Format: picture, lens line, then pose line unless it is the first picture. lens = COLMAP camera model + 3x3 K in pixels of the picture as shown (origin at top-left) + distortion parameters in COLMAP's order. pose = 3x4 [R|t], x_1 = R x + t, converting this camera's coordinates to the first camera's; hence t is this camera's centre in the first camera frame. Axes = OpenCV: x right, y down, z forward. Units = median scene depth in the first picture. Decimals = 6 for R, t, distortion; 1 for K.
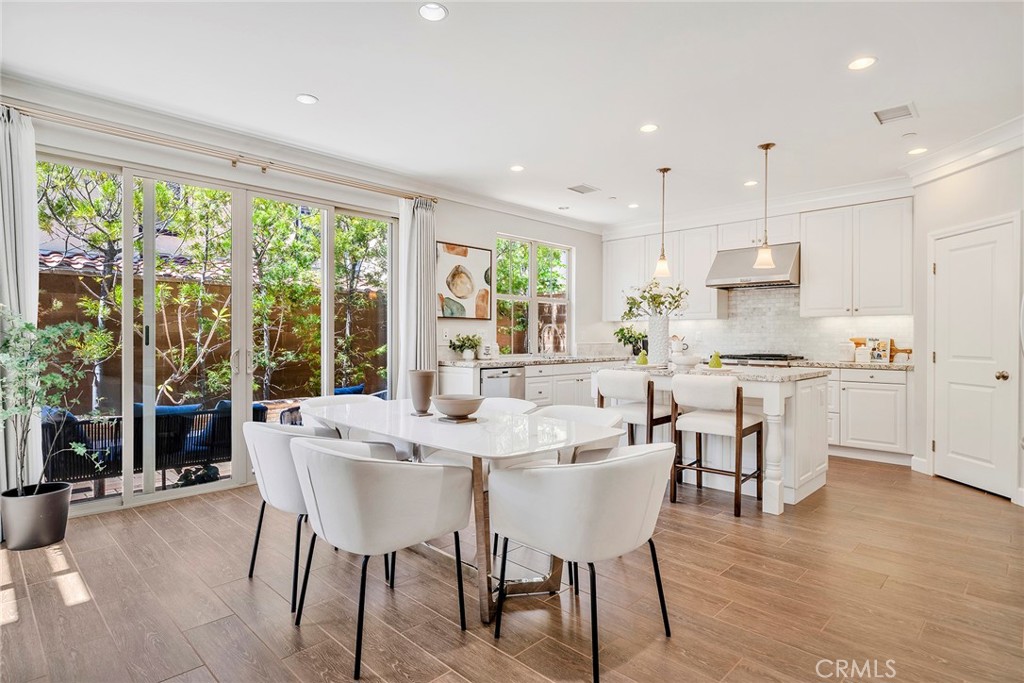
lens RADIAL K [[538.6, 0, 507.8], [0, 538.6, 345.0], [0, 0, 1]] dist [-0.001863, -0.000155]
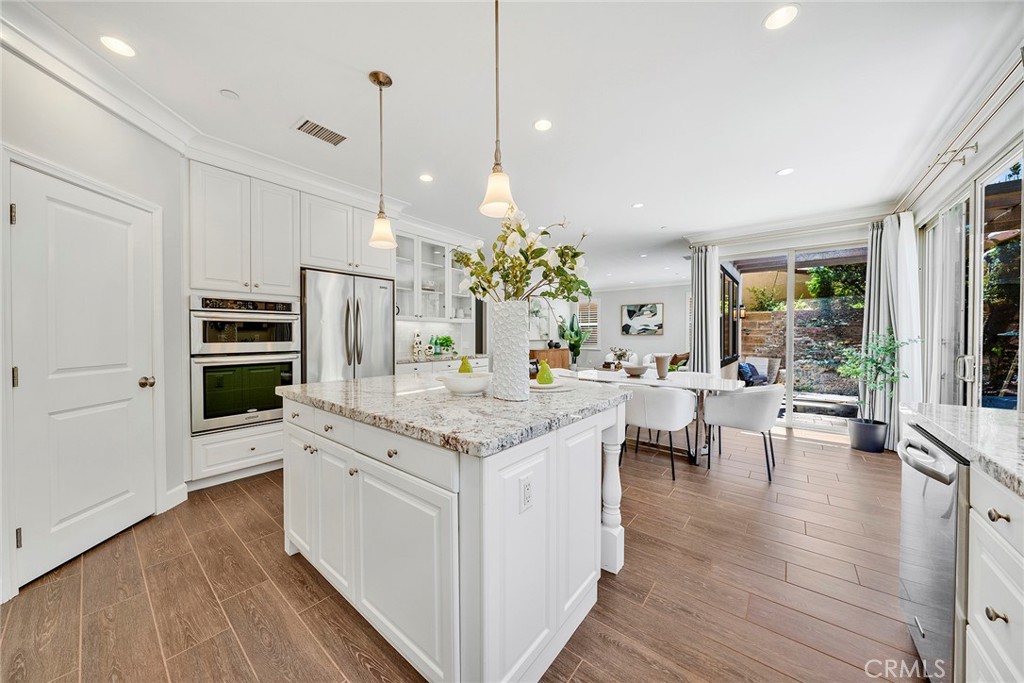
lens RADIAL K [[350.0, 0, 501.2], [0, 350.0, 338.8], [0, 0, 1]] dist [-0.004149, -0.000370]
pose [[-0.996941, -0.002907, -0.078098, 0.263943], [-0.004822, 0.999692, 0.024342, -0.022411], [0.078003, 0.024644, -0.996648, 1.124428]]
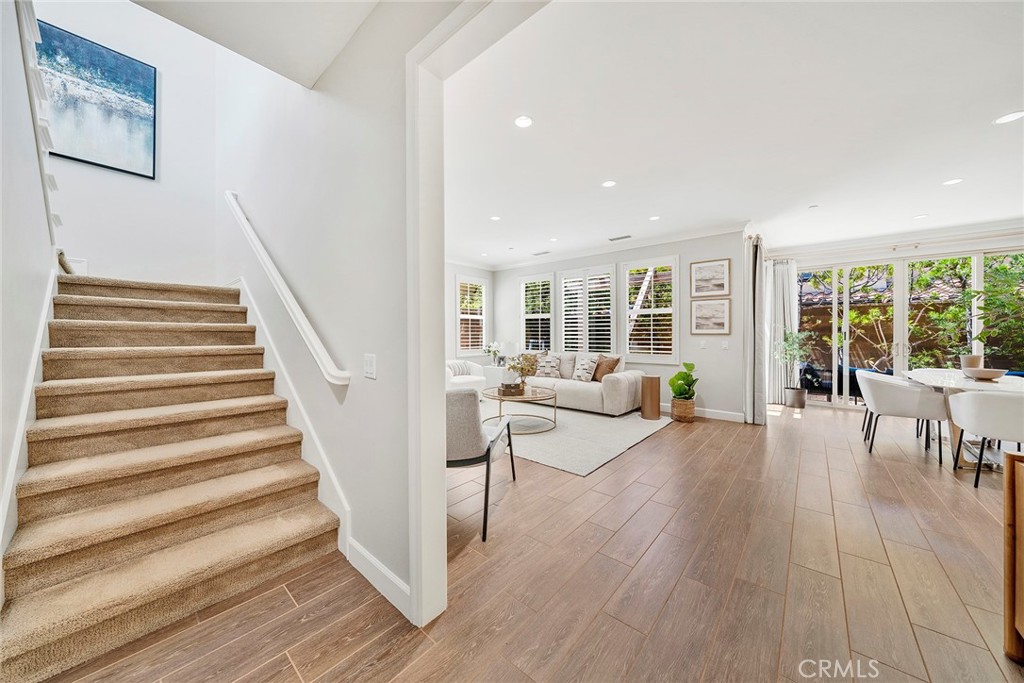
lens RADIAL K [[350.0, 0, 509.4], [0, 350.0, 331.2], [0, 0, 1]] dist [-0.004149, -0.000370]
pose [[0.066565, -0.009602, -0.997736, 0.474929], [-0.013795, 0.999849, -0.010543, -0.001237], [0.997687, 0.014465, 0.066423, -0.350668]]
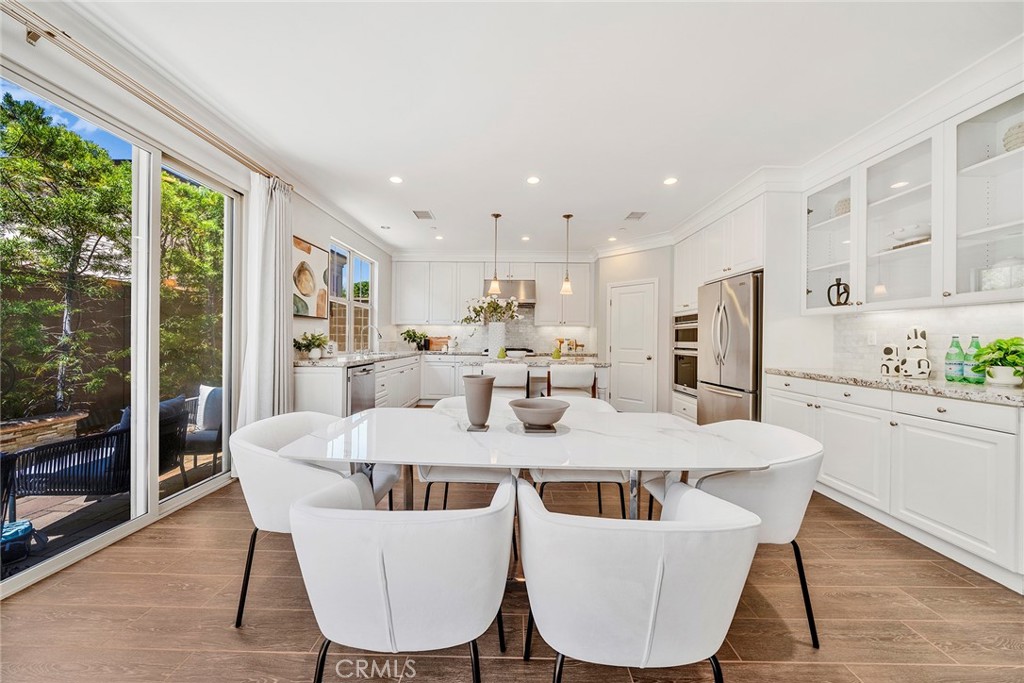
lens RADIAL K [[350.0, 0, 510.4], [0, 350.0, 339.1], [0, 0, 1]] dist [-0.004149, -0.000370]
pose [[0.719936, 0.003403, 0.694032, -0.262103], [0.000979, 0.999982, -0.005919, -0.004766], [-0.694040, 0.004941, 0.719920, 0.294343]]
